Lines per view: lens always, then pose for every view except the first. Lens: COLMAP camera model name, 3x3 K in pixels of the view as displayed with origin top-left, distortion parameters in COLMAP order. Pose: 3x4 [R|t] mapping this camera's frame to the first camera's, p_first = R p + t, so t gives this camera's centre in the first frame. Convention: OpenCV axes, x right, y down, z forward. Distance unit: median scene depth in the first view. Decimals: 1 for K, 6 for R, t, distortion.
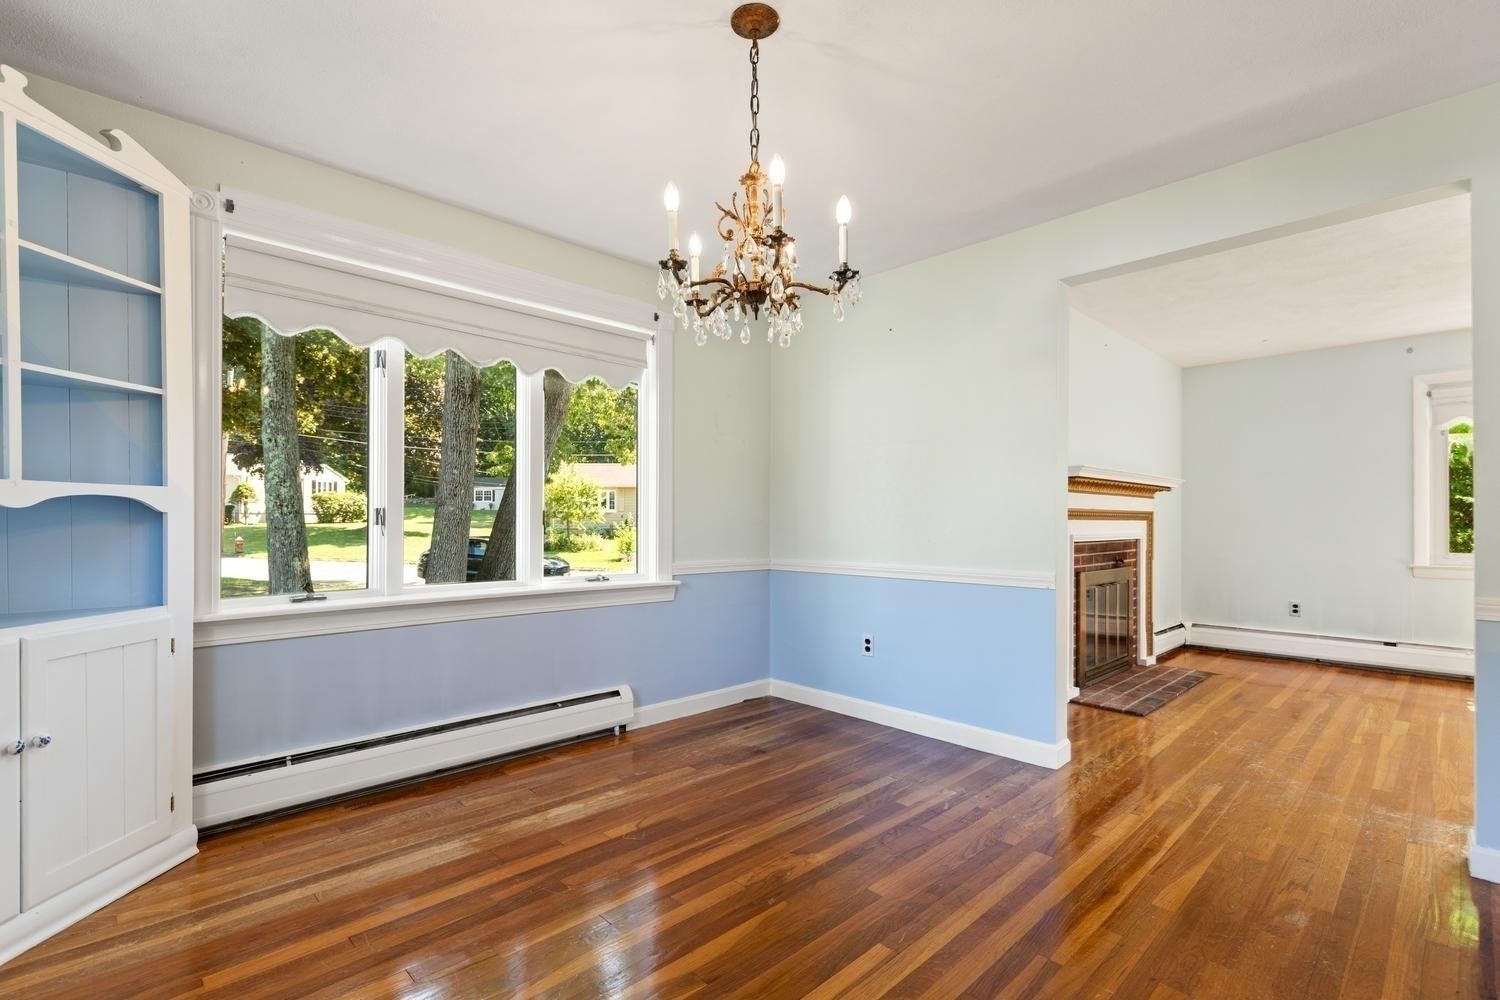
lens RADIAL K [[683.8, 0, 736.0], [0, 683.8, 519.1], [0, 0, 1]] dist [0.007968, -0.000955]
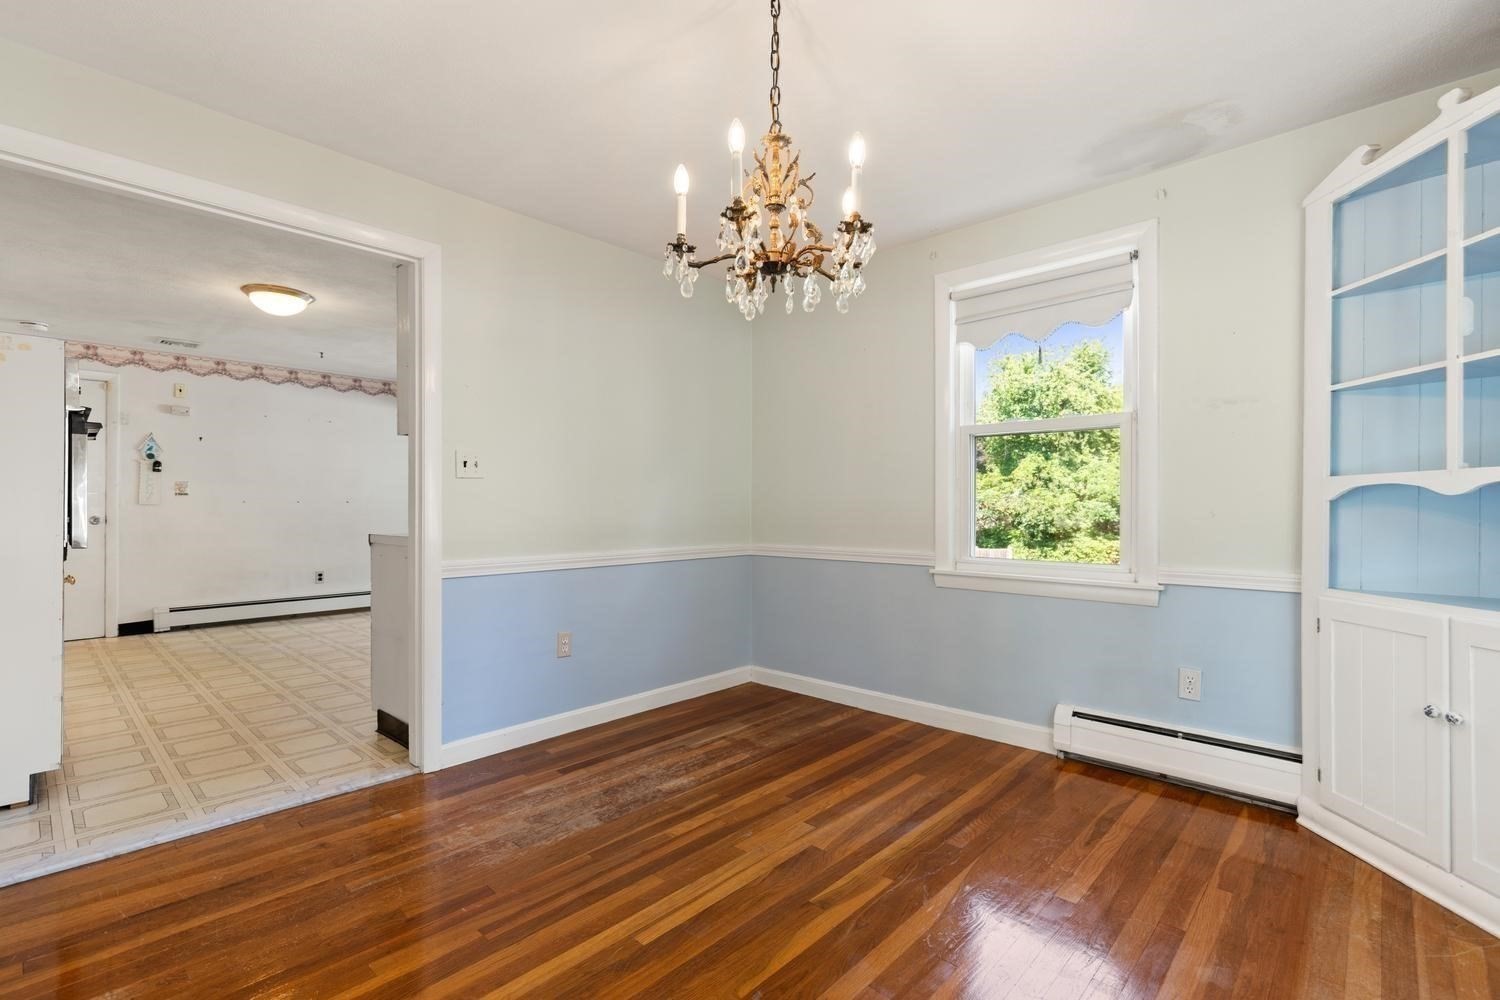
lens RADIAL K [[682.8, 0, 742.7], [0, 682.8, 507.9], [0, 0, 1]] dist [0.007363, -0.000068]
pose [[-0.998273, -0.001362, -0.058738, 0.086188], [-0.001375, 0.999999, 0.000190, 0.002451], [0.058738, 0.000271, -0.998273, 1.322370]]
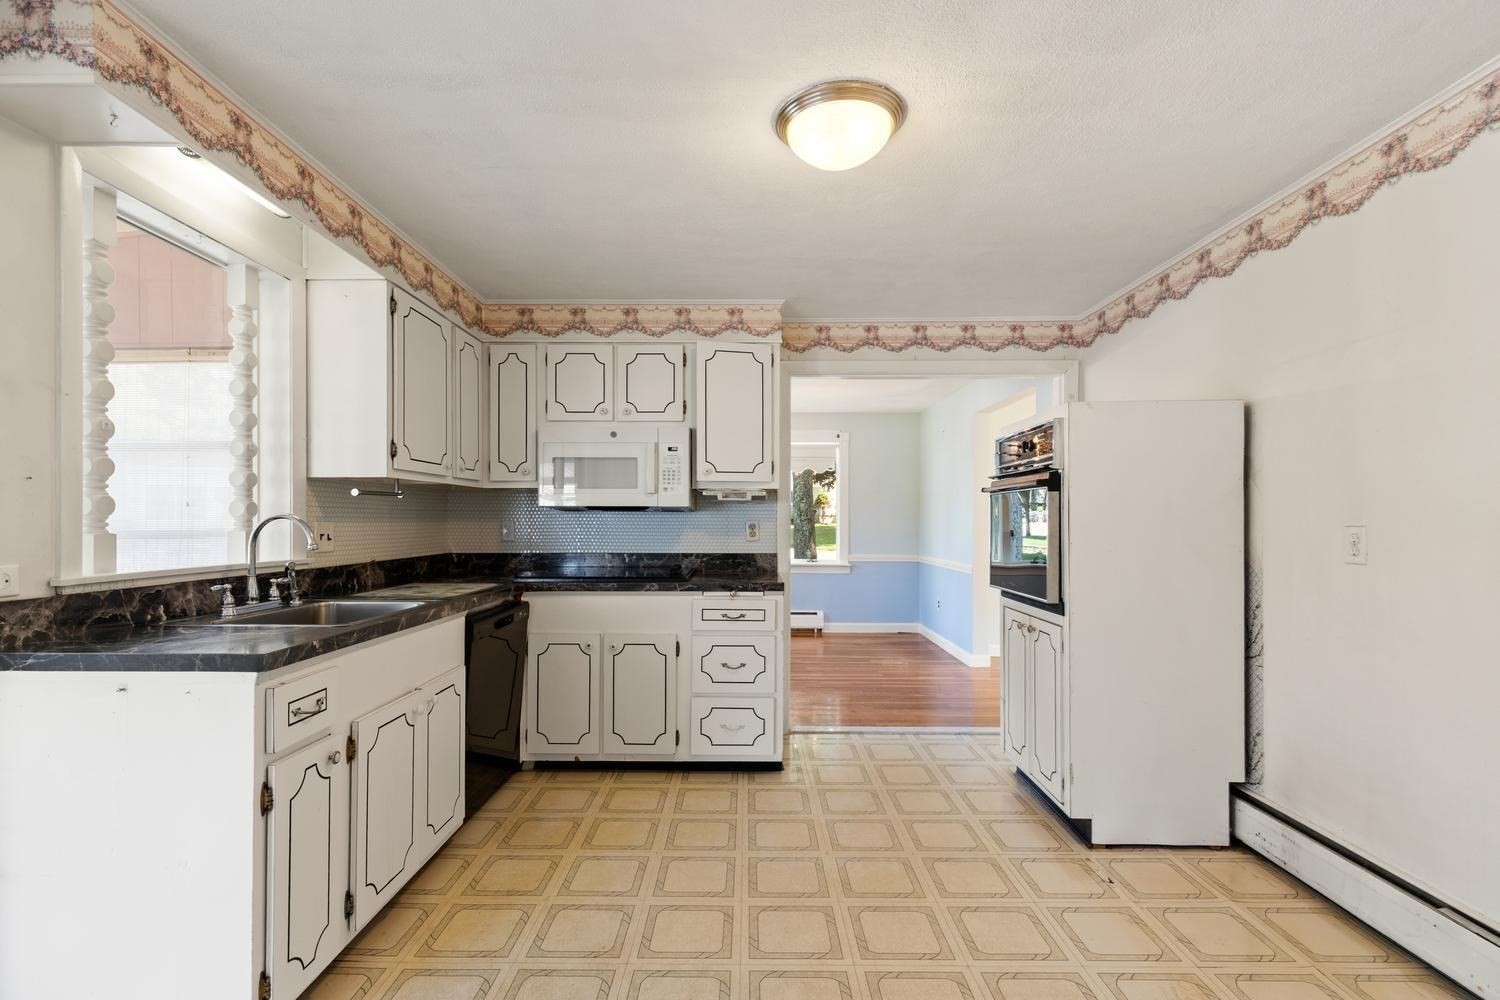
lens RADIAL K [[683.8, 0, 736.0], [0, 683.8, 519.1], [0, 0, 1]] dist [0.007968, -0.000955]
pose [[0.716752, -0.000268, -0.697328, 1.529185], [0.000996, 0.999999, 0.000639, -0.063714], [0.697327, -0.001152, 0.716752, -0.971799]]
